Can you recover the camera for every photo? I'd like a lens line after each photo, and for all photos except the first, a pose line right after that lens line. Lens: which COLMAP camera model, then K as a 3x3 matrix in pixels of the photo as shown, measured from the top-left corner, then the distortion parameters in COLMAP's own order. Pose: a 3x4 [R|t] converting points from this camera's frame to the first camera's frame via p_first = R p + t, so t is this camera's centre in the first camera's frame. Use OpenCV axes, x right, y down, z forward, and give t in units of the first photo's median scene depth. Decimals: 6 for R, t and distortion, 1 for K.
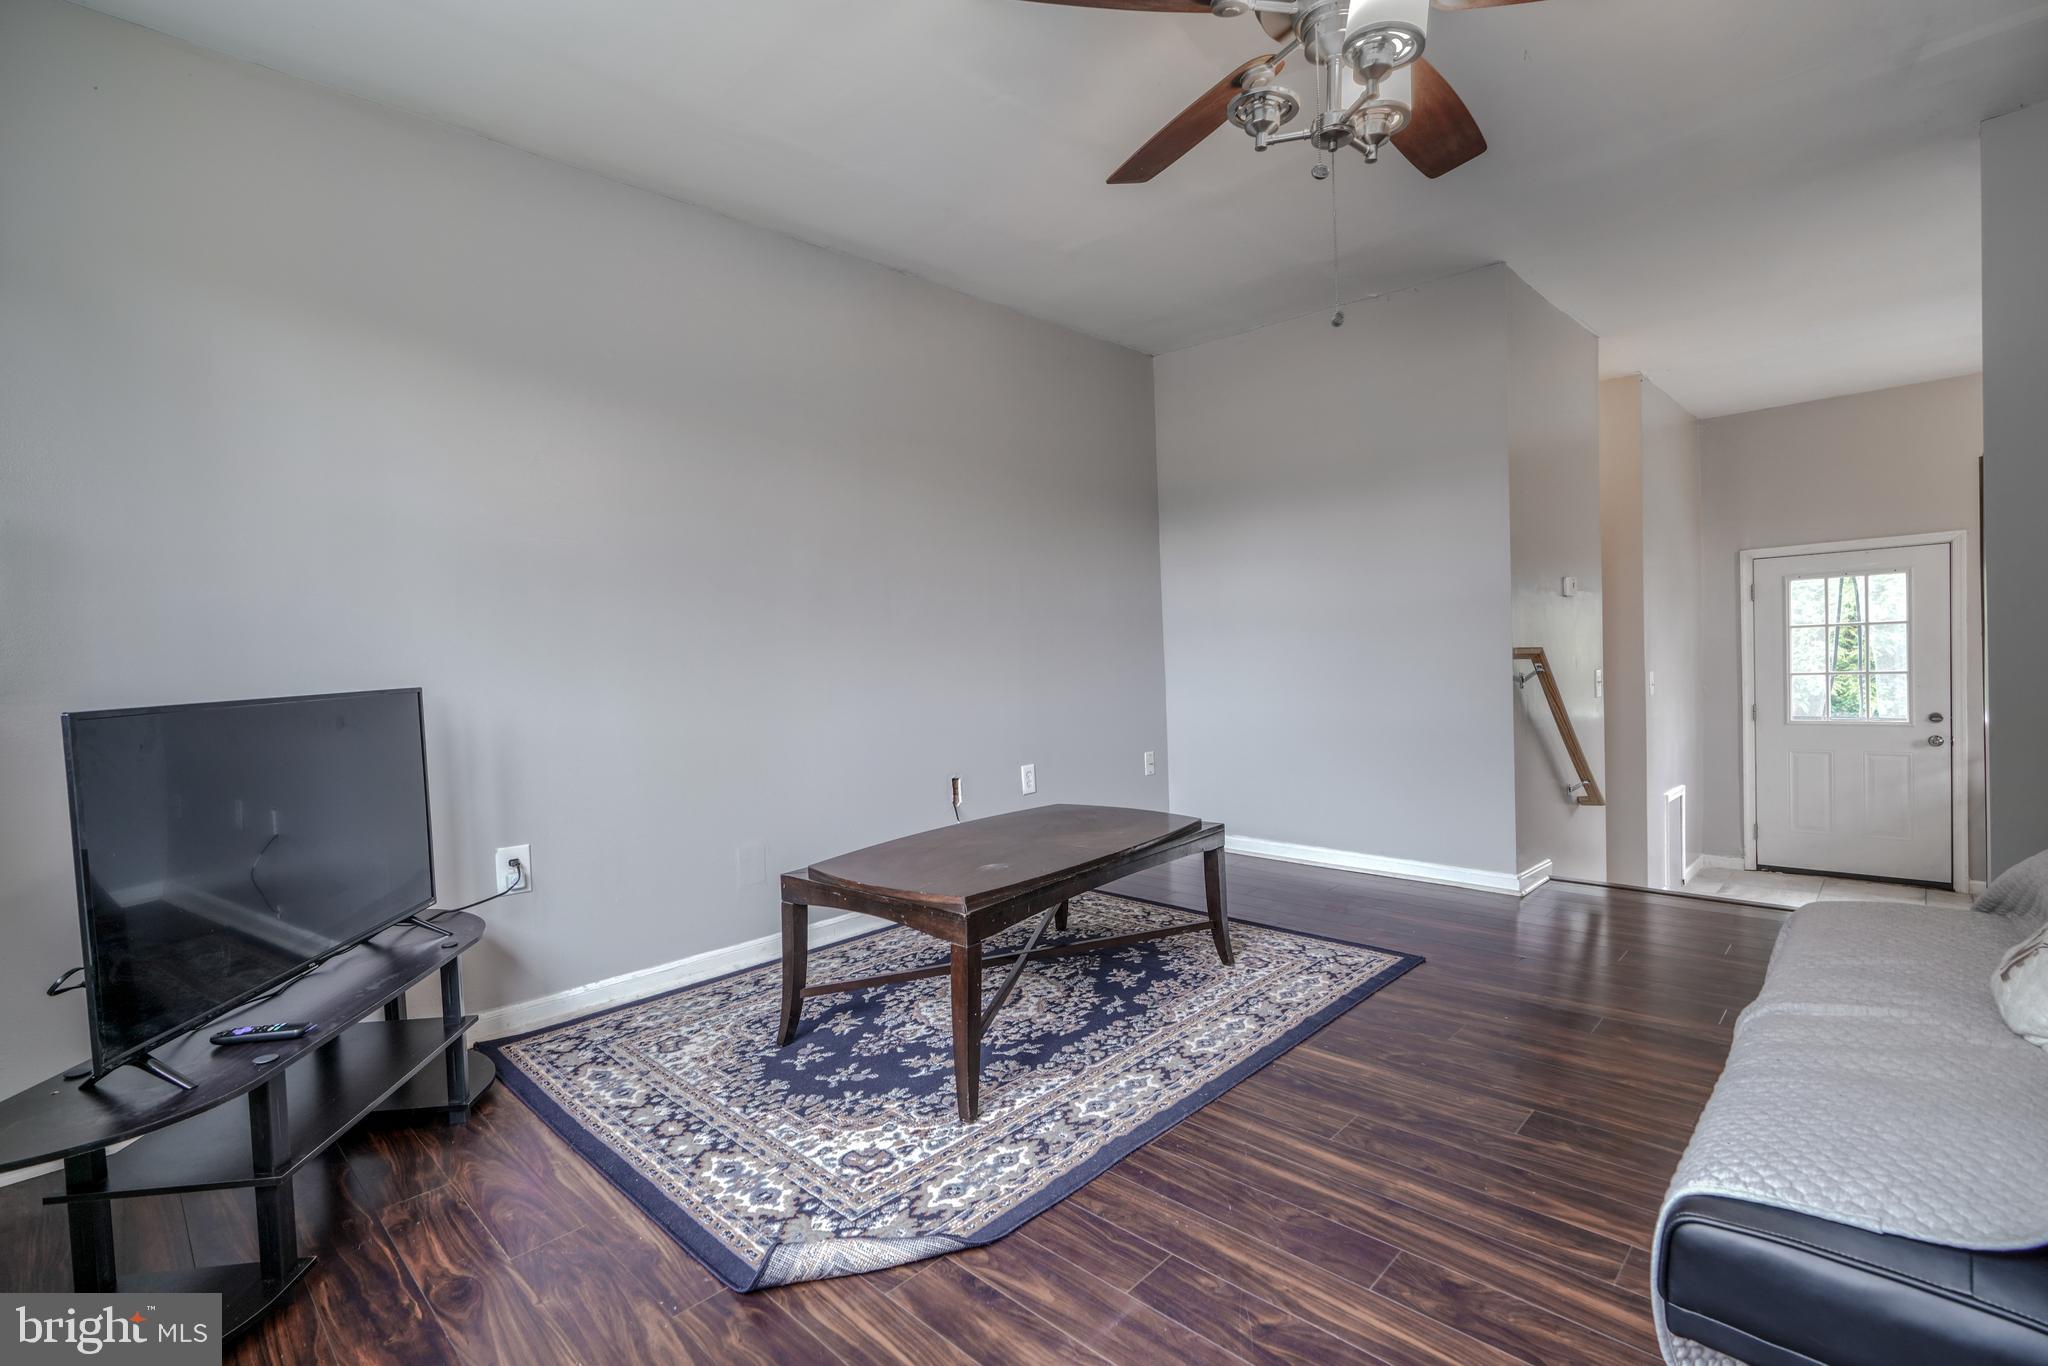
lens RADIAL K [[930.5, 0, 1018.0], [0, 930.5, 692.6], [0, 0, 1]] dist [-0.012348, 0.007173]
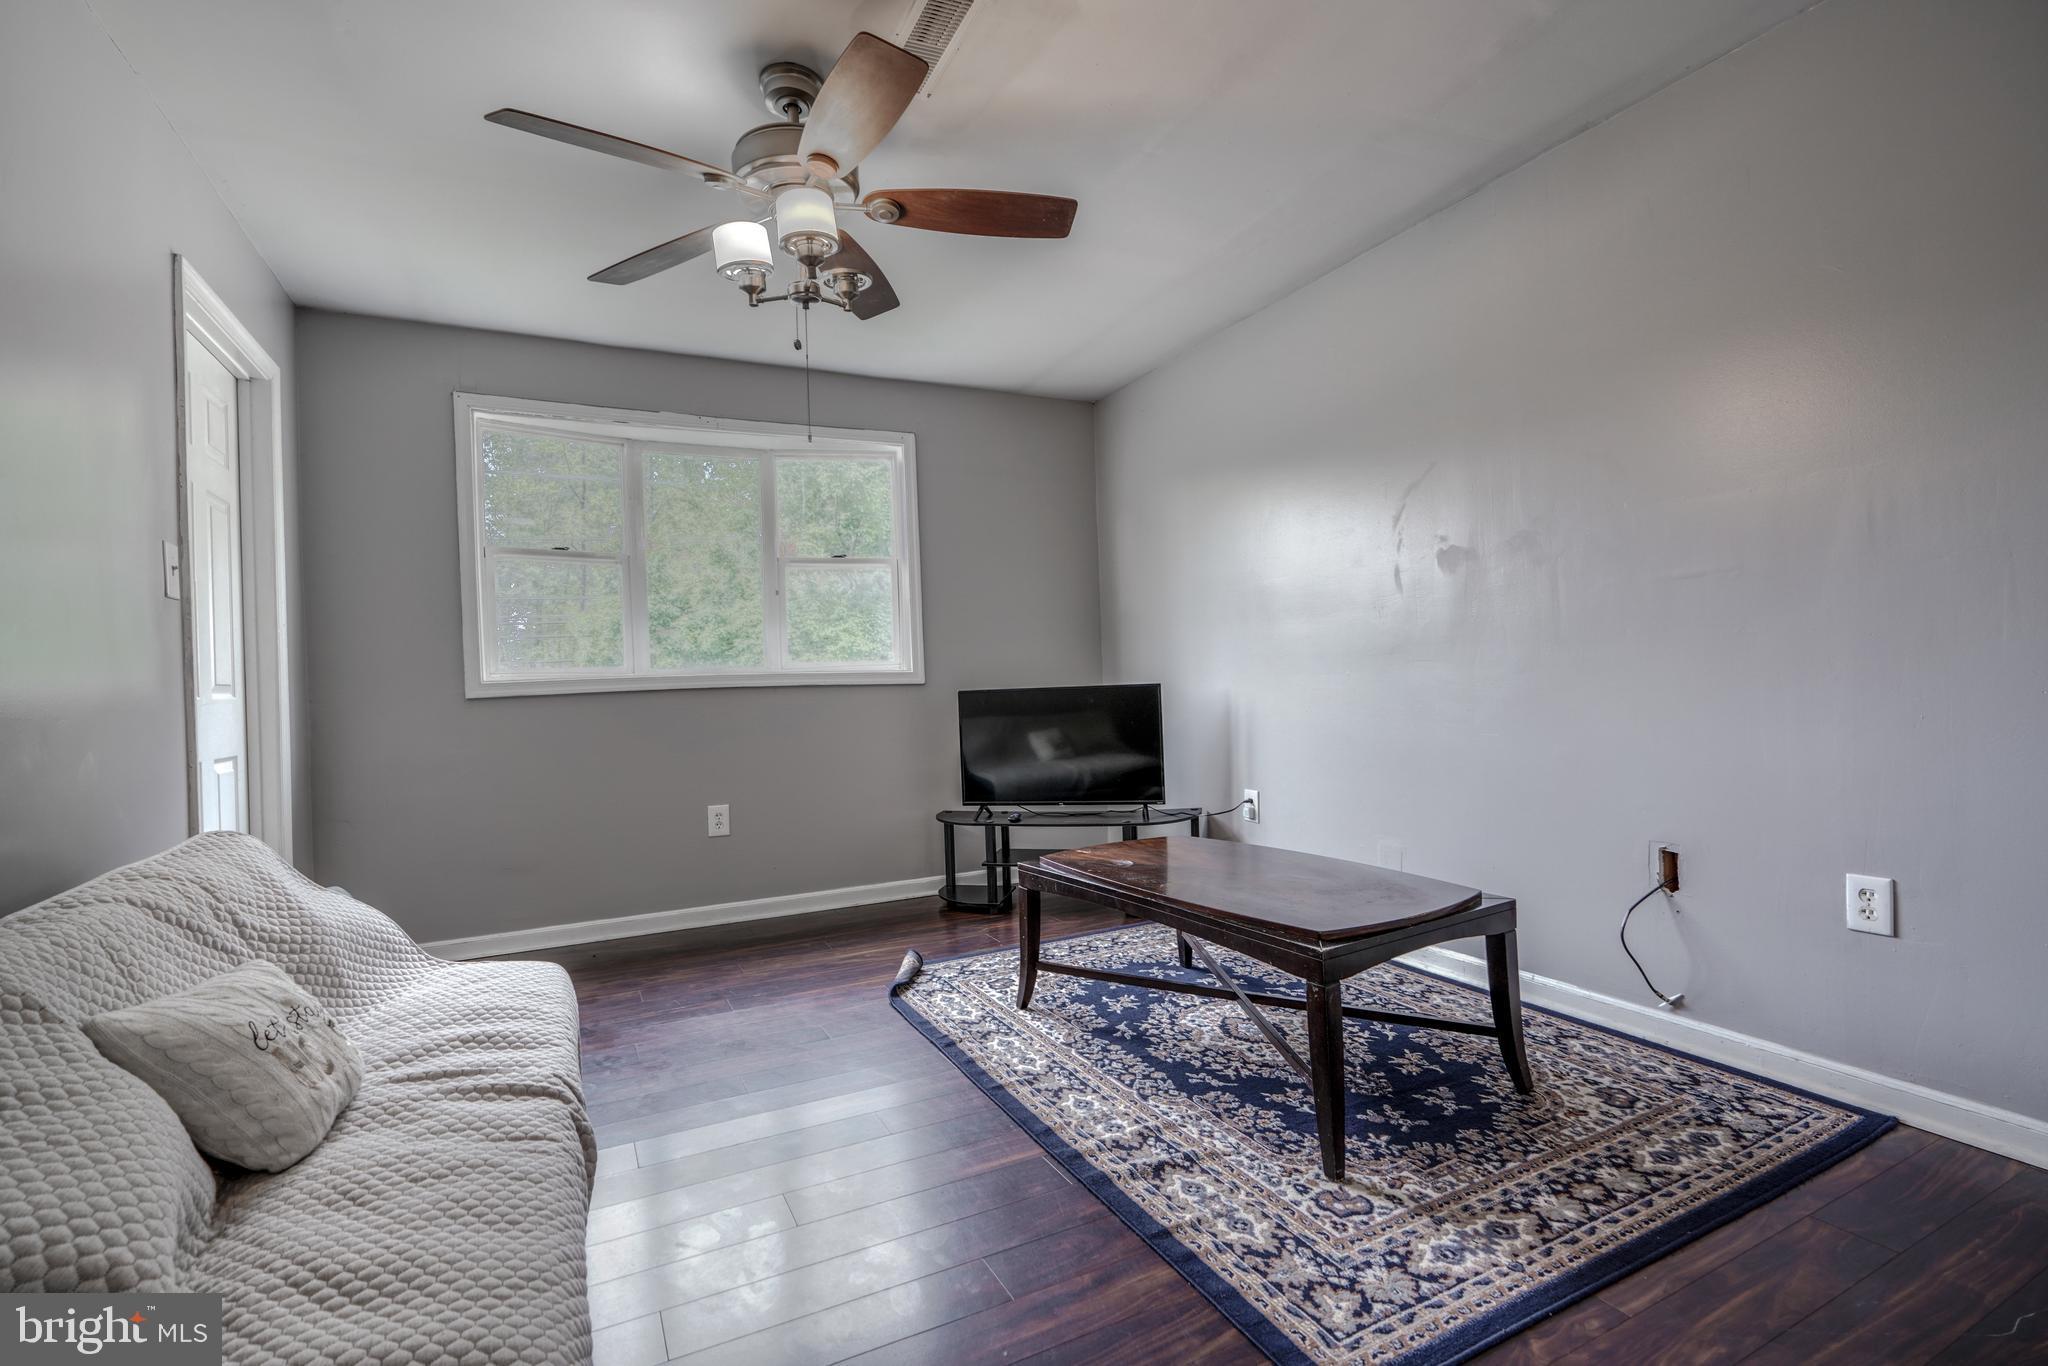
lens RADIAL K [[939.4, 0, 1011.5], [0, 939.4, 689.8], [0, 0, 1]] dist [-0.002968, 0.005947]
pose [[-0.334545, 0.056727, -0.940671, 0.961062], [0.004515, 0.998272, 0.058594, -0.081870], [0.942369, 0.015355, -0.334223, 1.095832]]
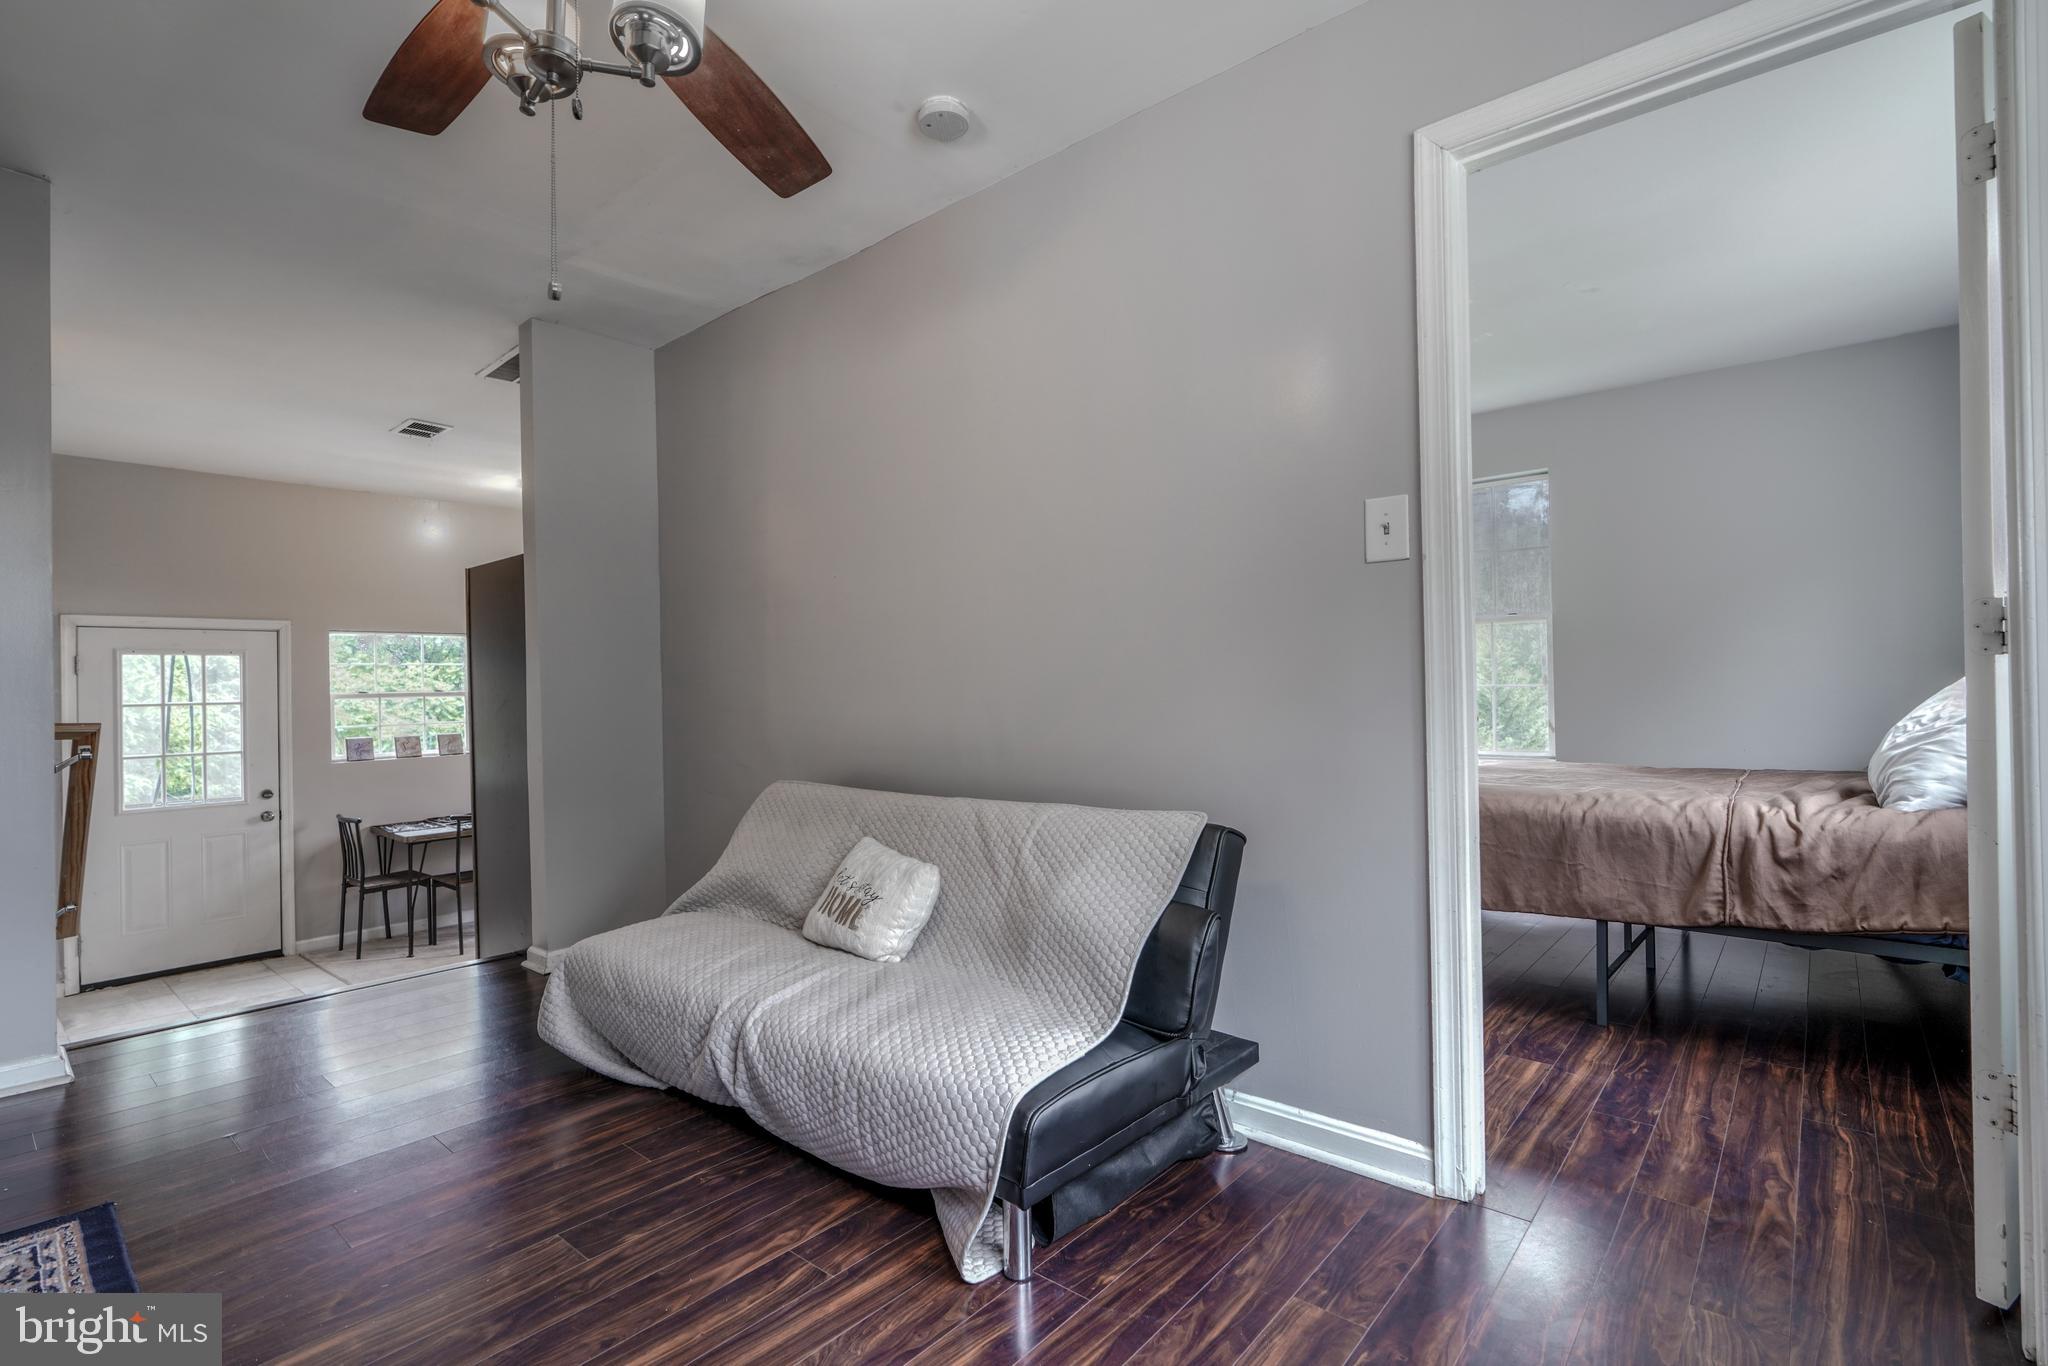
lens RADIAL K [[936.8, 0, 1027.8], [0, 936.8, 679.0], [0, 0, 1]] dist [-0.000608, -0.000025]
pose [[-0.061980, 0.049805, 0.996834, -0.291184], [0.057471, 0.997275, -0.046253, -0.010333], [-0.996421, 0.054422, -0.064674, 0.428003]]
